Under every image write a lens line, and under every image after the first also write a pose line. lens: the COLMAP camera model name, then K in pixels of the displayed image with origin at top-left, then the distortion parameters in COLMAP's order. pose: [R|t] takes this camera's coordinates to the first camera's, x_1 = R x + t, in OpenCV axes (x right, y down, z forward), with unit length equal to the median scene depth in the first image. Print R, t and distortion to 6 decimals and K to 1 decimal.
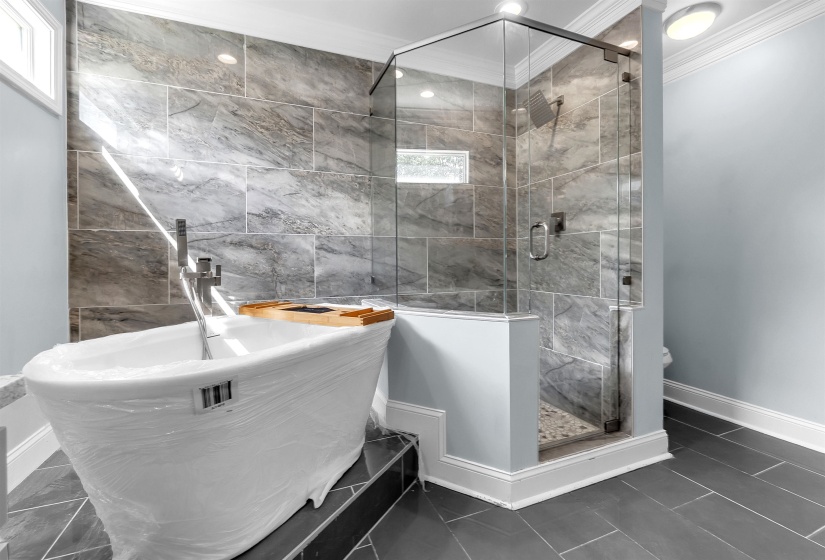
lens RADIAL K [[364.0, 0, 412.3], [0, 364.0, 261.5], [0, 0, 1]] dist [-0.004651, -0.000246]
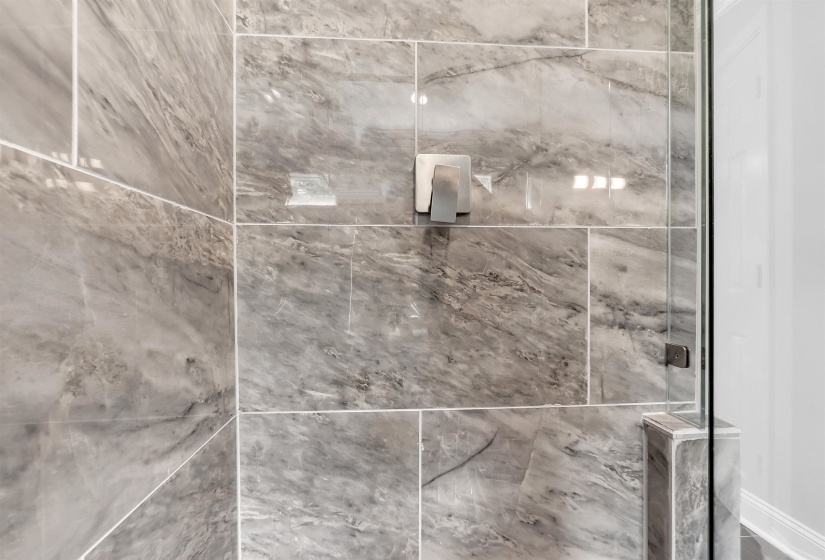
lens RADIAL K [[365.5, 0, 412.5], [0, 365.5, 280.0], [0, 0, 1]] dist [-0.002362, -0.000061]
pose [[0.313613, 0.002000, 0.949549, 0.101077], [0.000905, 0.999997, -0.002405, -0.028050], [-0.949551, 0.001614, 0.313610, 1.045137]]
